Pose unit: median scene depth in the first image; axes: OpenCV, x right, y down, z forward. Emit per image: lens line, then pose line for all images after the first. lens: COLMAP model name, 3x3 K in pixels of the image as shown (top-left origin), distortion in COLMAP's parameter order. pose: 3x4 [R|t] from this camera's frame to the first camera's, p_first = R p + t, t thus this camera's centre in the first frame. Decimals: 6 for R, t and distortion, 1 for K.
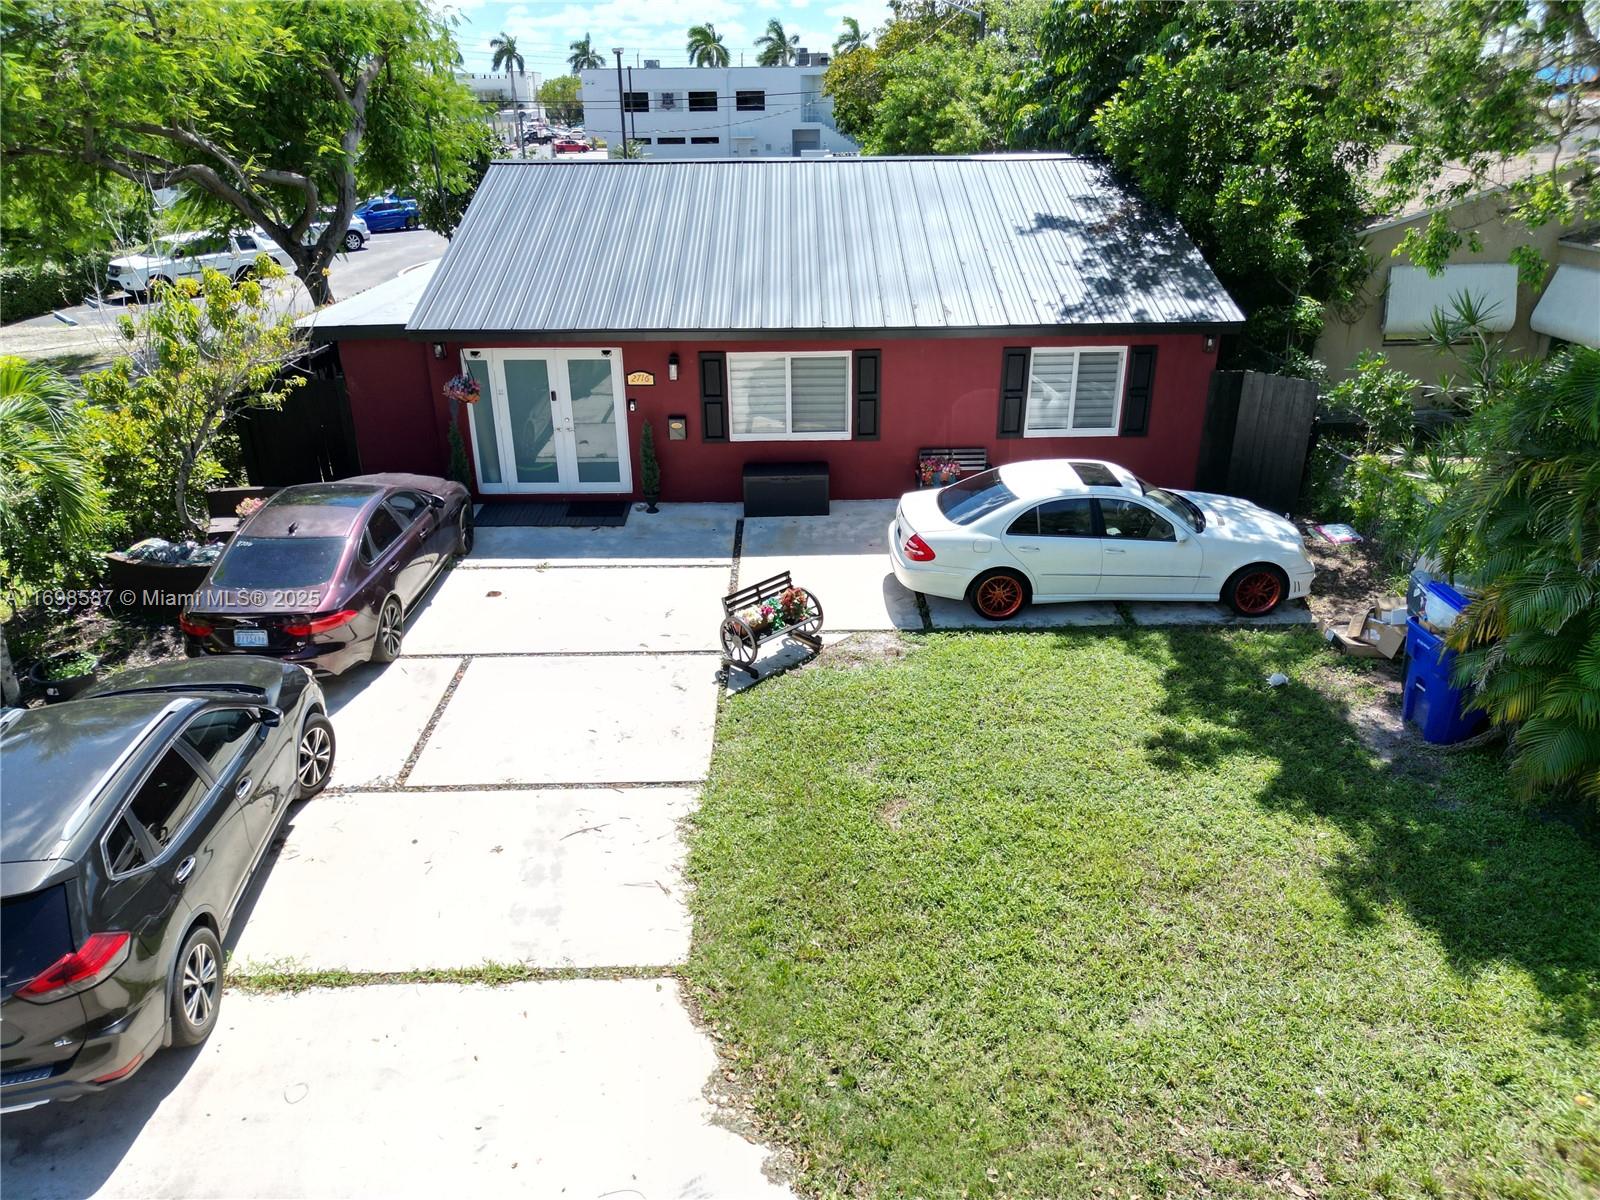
lens RADIAL K [[1123.6, 0, 808.2], [0, 1123.6, 601.3], [0, 0, 1]] dist [0.063693, -0.060275]
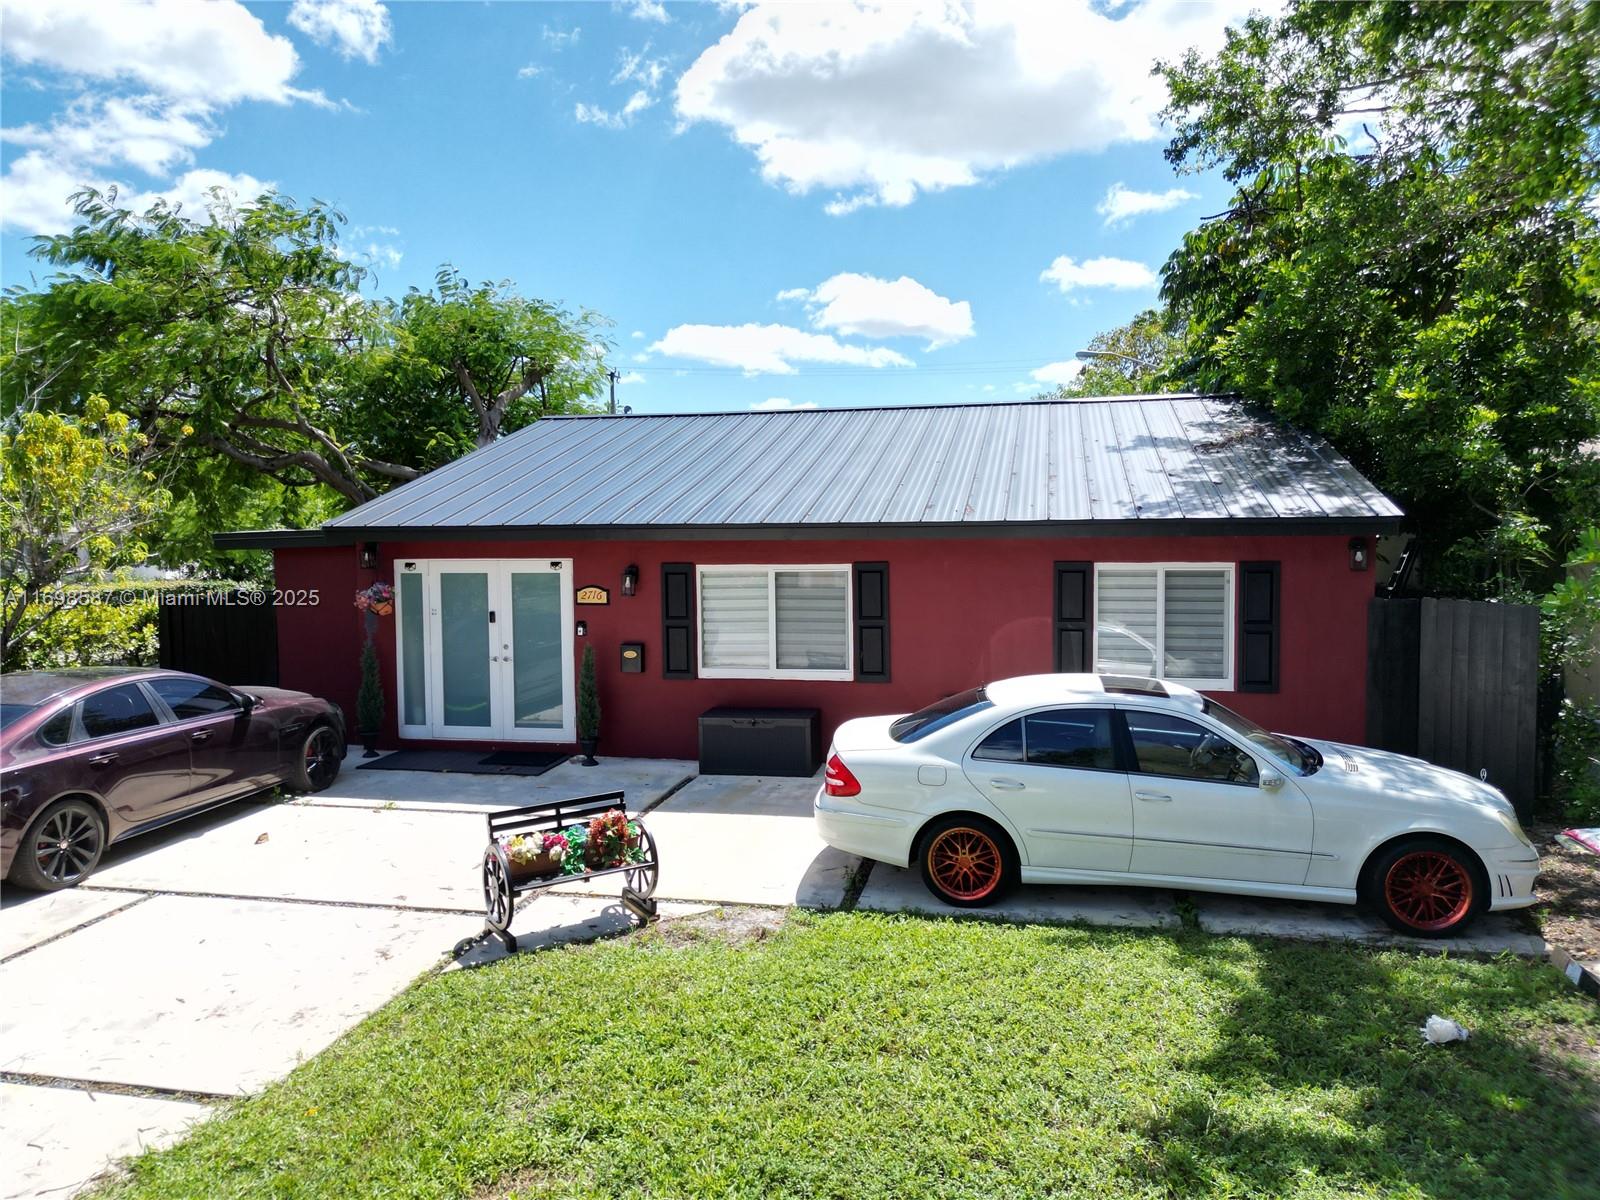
lens RADIAL K [[1123.6, 0, 808.2], [0, 1123.6, 601.3], [0, 0, 1]] dist [0.063693, -0.060275]
pose [[0.973752, 0.010793, -0.227358, 0.221933], [-0.089099, 0.937239, -0.337112, 0.075502], [0.209450, 0.348520, 0.913600, 0.367354]]
